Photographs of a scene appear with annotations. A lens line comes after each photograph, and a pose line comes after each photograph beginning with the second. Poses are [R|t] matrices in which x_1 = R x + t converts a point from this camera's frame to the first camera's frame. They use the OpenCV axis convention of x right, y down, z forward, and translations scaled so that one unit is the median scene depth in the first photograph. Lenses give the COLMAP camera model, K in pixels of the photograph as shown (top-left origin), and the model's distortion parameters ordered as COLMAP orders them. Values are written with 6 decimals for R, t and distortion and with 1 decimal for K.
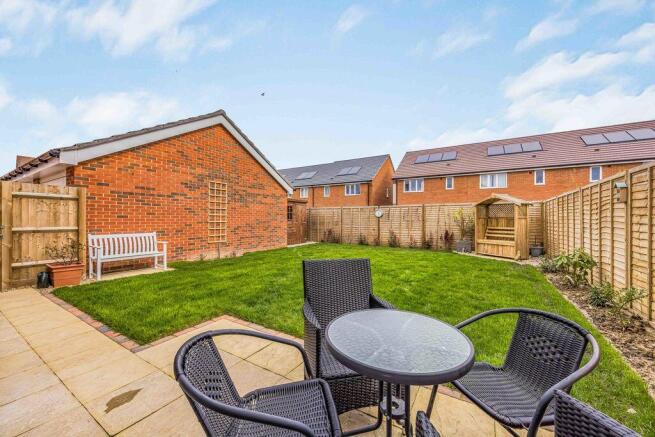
lens RADIAL K [[255.1, 0, 327.2], [0, 255.1, 219.3], [0, 0, 1]] dist [-0.002312, 0.000006]
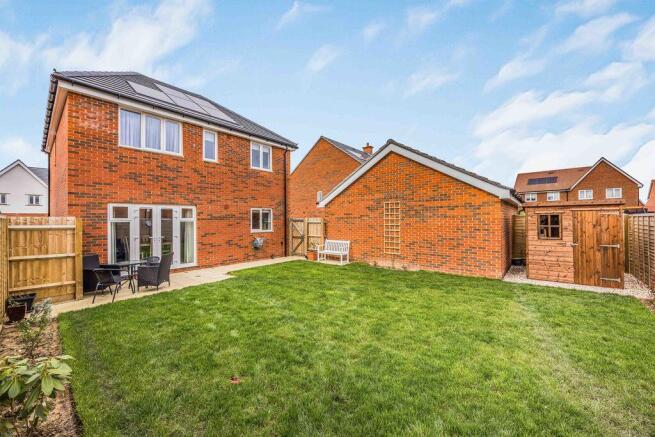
lens RADIAL K [[255.1, 0, 326.9], [0, 255.1, 219.5], [0, 0, 1]] dist [-0.002312, 0.000006]
pose [[-0.147596, -0.005258, -0.989034, 0.760592], [0.004870, 0.999970, -0.006043, -0.060474], [0.989036, -0.005708, -0.147566, 0.877291]]
